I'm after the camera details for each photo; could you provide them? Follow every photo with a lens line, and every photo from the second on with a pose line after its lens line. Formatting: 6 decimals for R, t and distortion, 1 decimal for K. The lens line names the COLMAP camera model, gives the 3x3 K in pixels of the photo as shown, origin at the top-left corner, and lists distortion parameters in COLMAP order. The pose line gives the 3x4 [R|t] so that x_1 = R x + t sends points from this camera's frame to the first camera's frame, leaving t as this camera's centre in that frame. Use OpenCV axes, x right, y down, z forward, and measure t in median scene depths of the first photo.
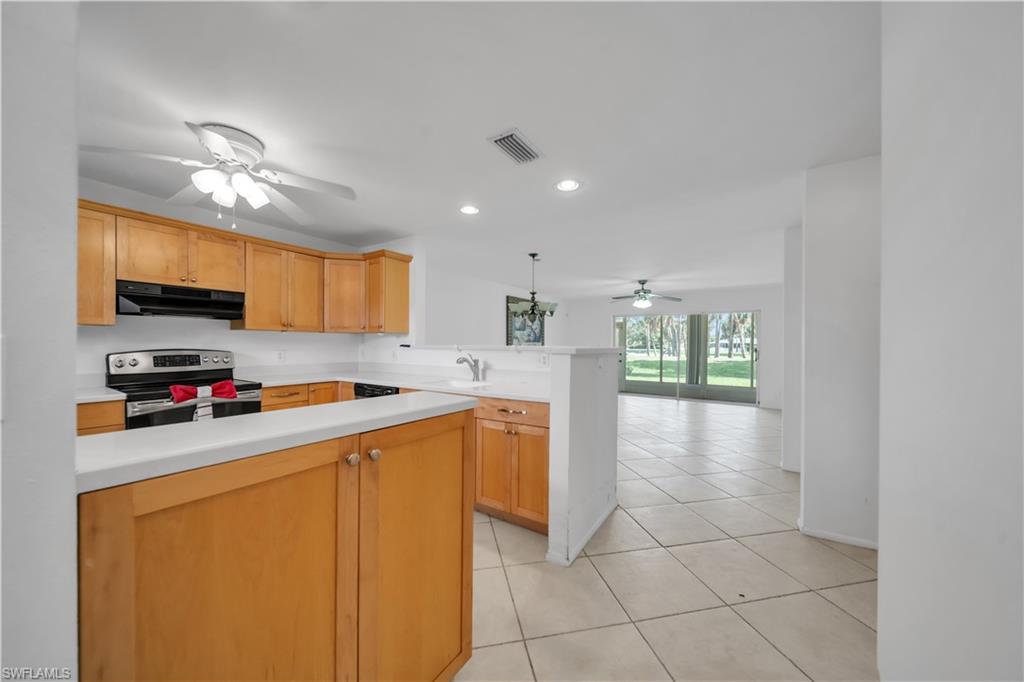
lens RADIAL K [[354.4, 0, 512.7], [0, 354.4, 346.6], [0, 0, 1]] dist [0.000239, -0.000324]
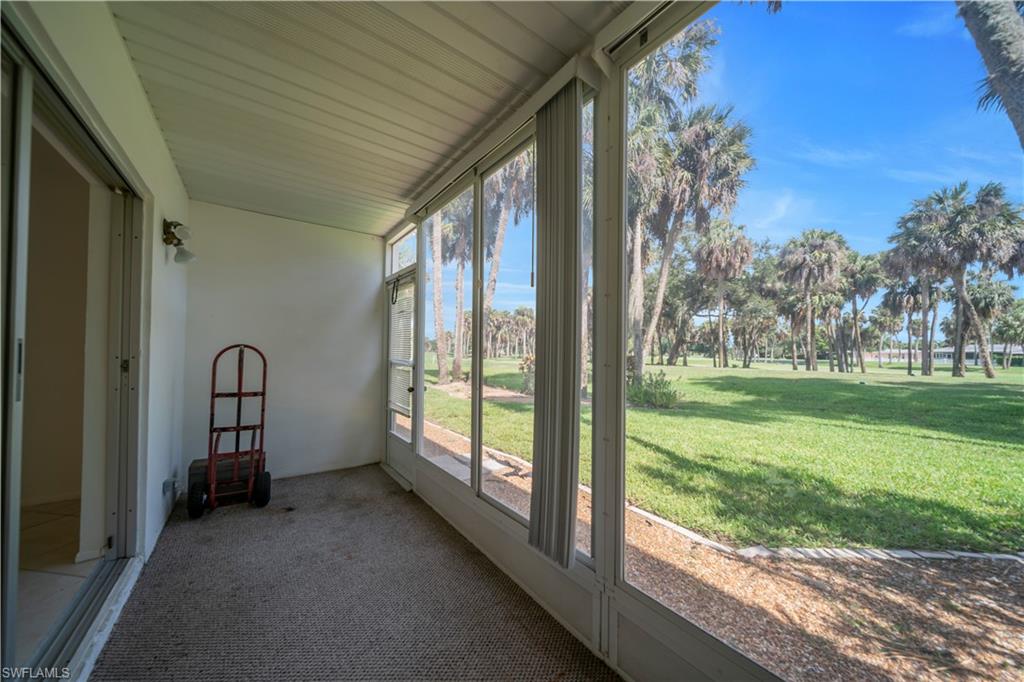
lens RADIAL K [[354.4, 0, 512.7], [0, 354.4, 346.6], [0, 0, 1]] dist [0.000239, -0.000324]
pose [[0.937744, -0.000614, -0.347327, 0.801859], [-0.007612, 0.999722, -0.022319, 0.016589], [0.347244, 0.023574, 0.937478, 1.213510]]
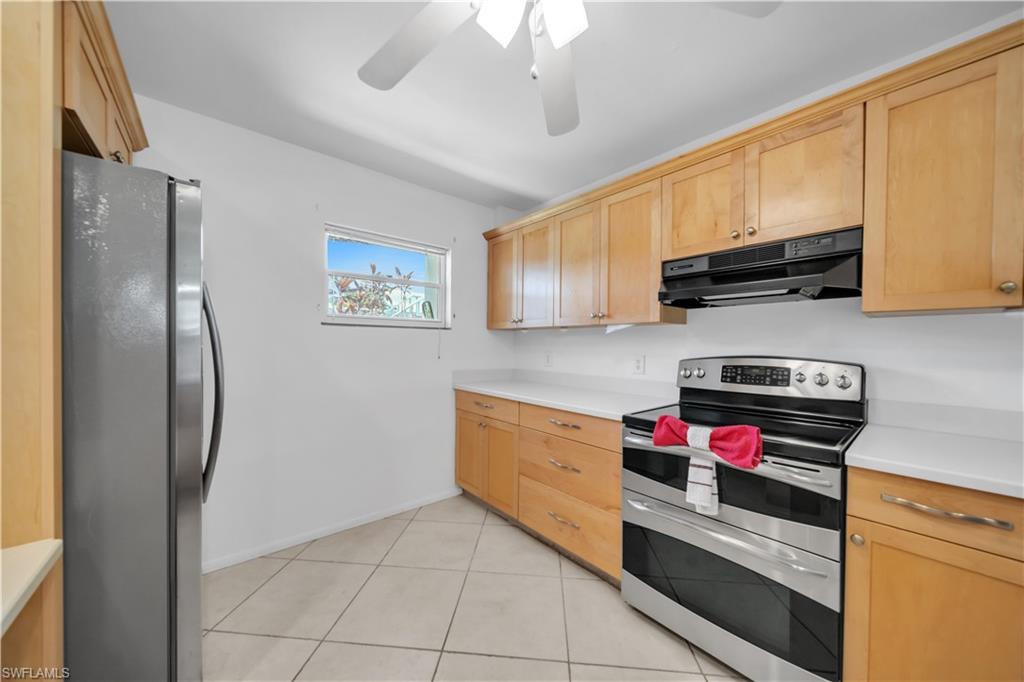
lens RADIAL K [[354.4, 0, 512.7], [0, 354.4, 346.6], [0, 0, 1]] dist [0.000239, -0.000324]
pose [[-0.285928, -0.002857, -0.958247, -0.115156], [-0.016045, 0.999870, 0.001806, -0.001439], [0.958117, 0.015891, -0.285936, 0.351975]]
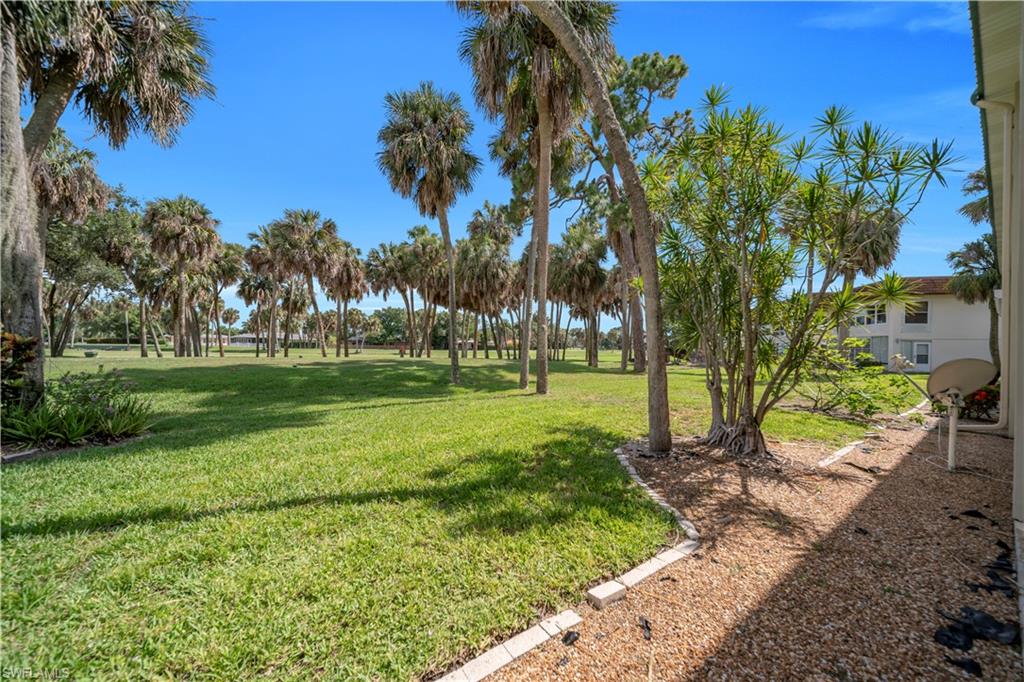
lens RADIAL K [[354.4, 0, 512.7], [0, 354.4, 346.6], [0, 0, 1]] dist [0.000239, -0.000324]
pose [[0.362270, -0.001447, 0.932072, 0.472109], [-0.009994, 0.999935, 0.005437, 0.016260], [-0.932020, -0.011285, 0.362232, 1.688180]]
